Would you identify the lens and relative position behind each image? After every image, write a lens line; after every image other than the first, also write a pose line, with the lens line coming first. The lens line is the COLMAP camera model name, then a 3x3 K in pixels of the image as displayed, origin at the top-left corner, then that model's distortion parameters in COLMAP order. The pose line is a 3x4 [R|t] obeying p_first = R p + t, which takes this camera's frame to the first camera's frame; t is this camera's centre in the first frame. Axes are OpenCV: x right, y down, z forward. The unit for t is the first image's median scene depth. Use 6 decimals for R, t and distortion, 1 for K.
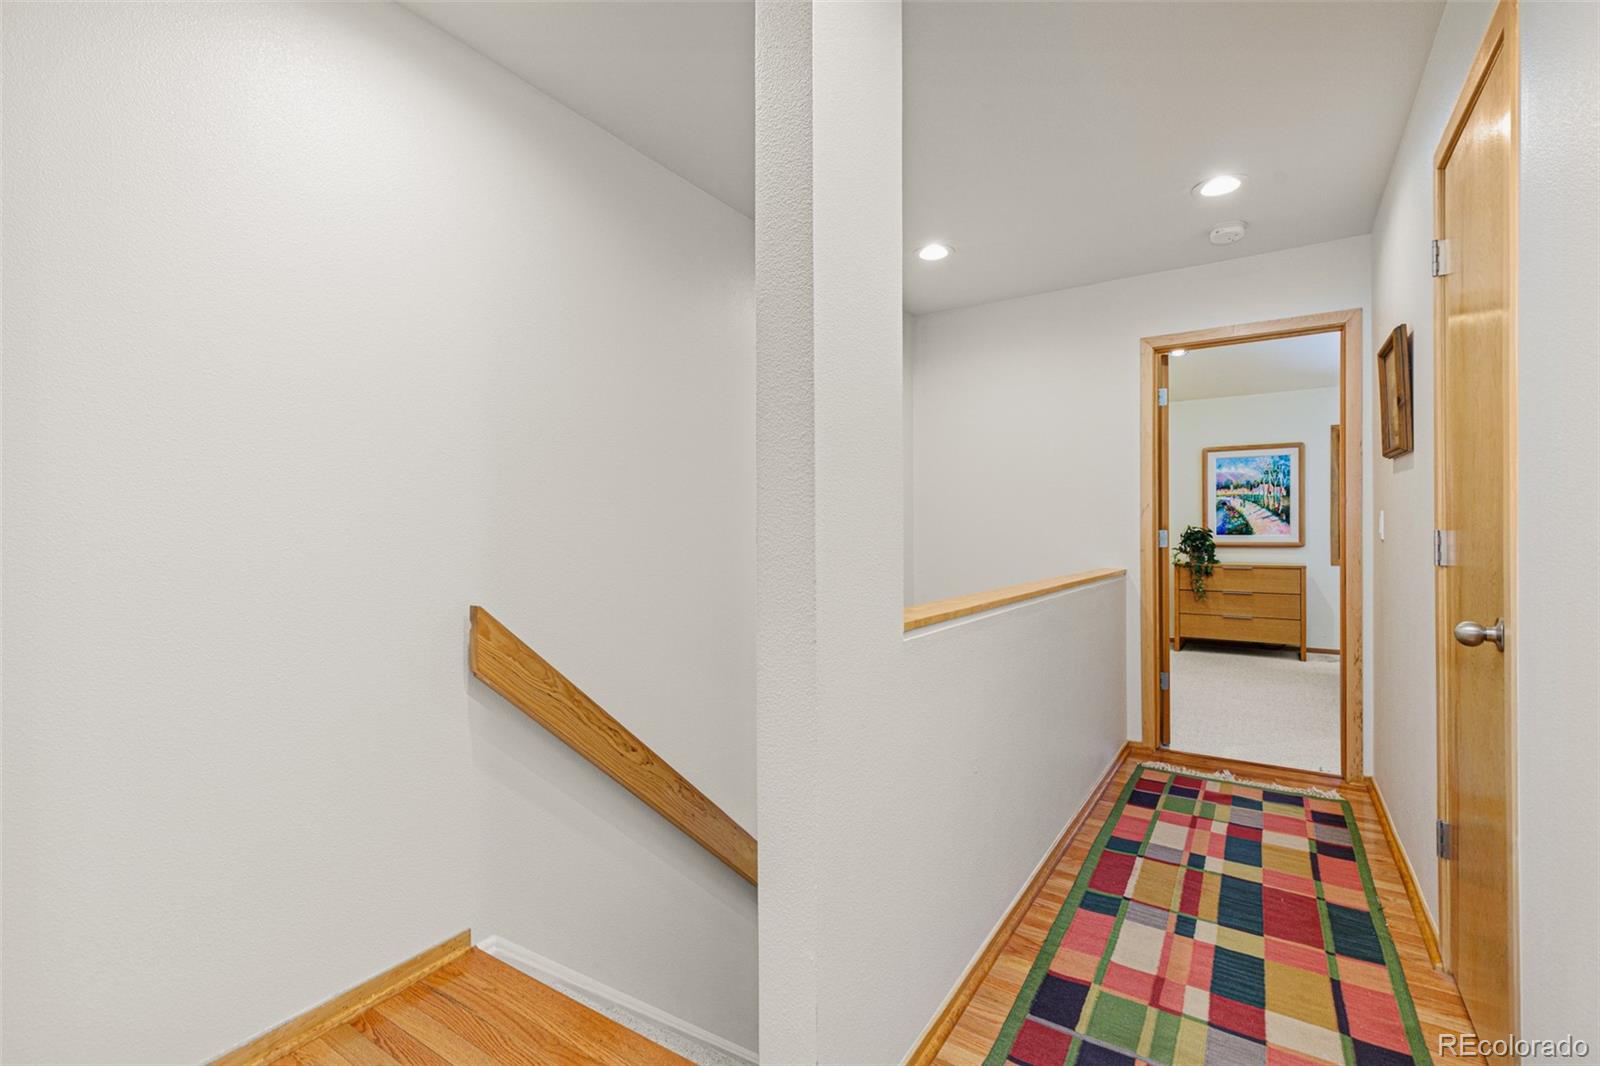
lens RADIAL K [[729.8, 0, 797.6], [0, 729.8, 531.6], [0, 0, 1]] dist [0.007348, -0.001649]
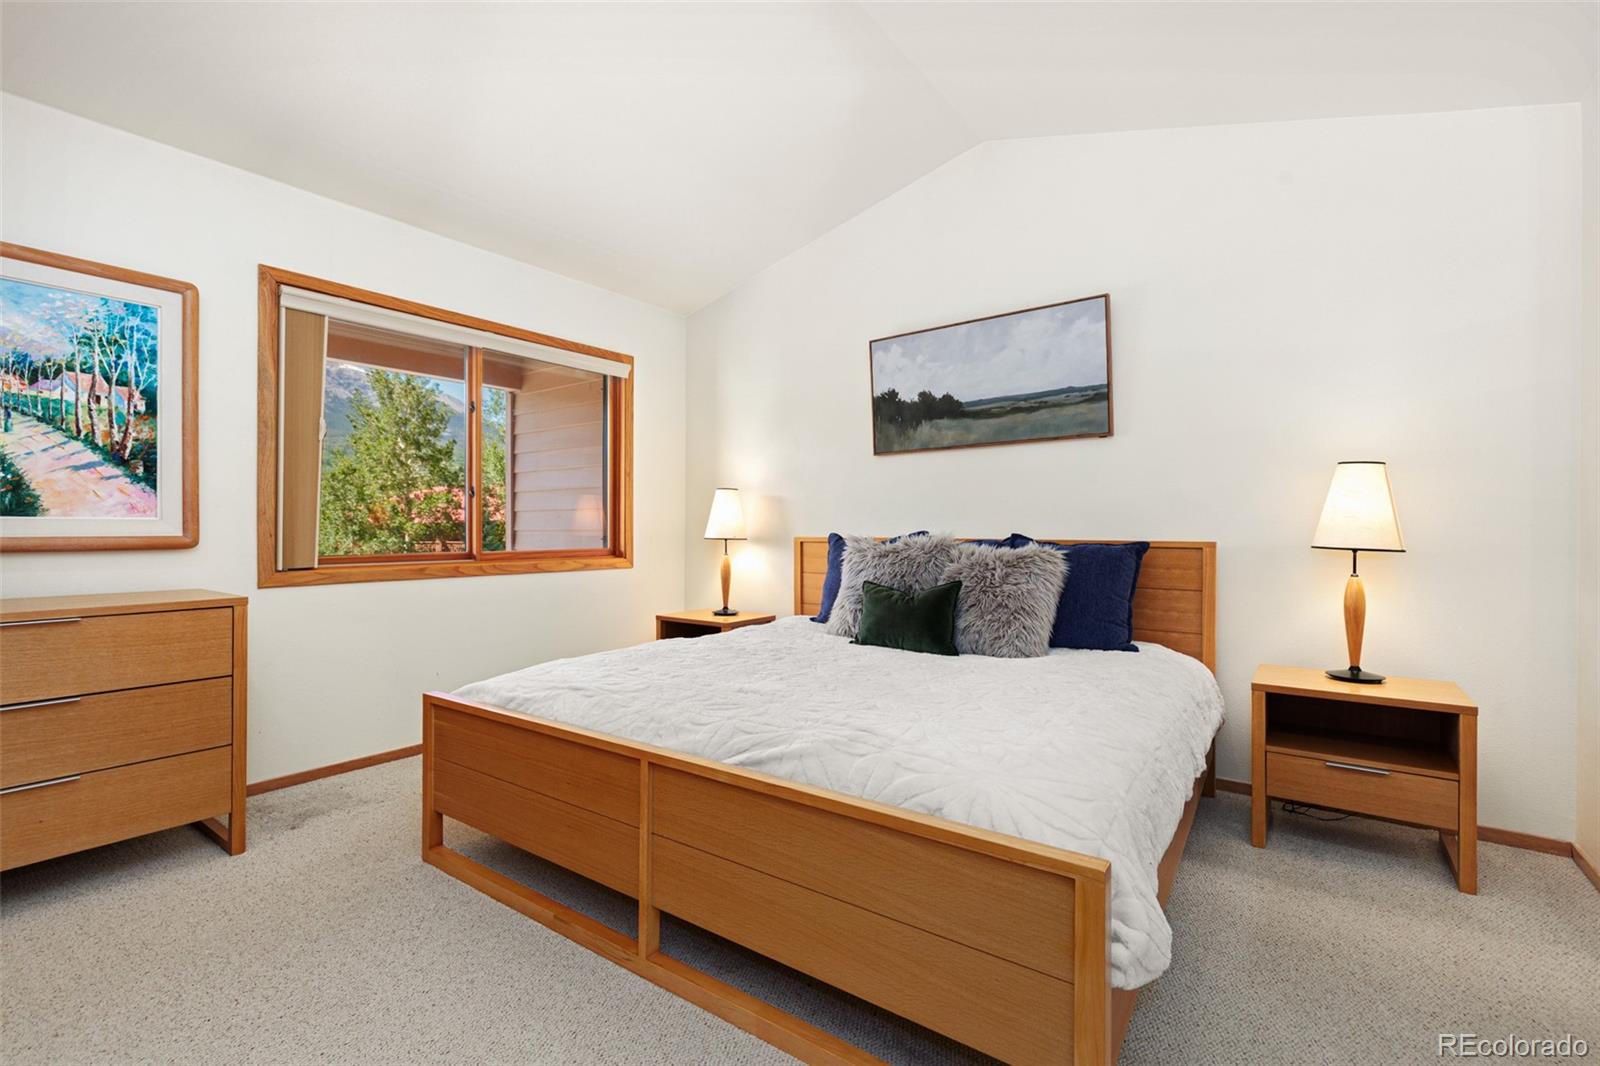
lens RADIAL K [[729.8, 0, 796.9], [0, 729.8, 532.4], [0, 0, 1]] dist [0.007348, -0.001649]
pose [[0.076221, 0.000257, 0.997091, 0.312413], [-0.004803, 0.999988, 0.000110, 0.010941], [-0.997079, -0.004797, 0.076221, 0.630791]]
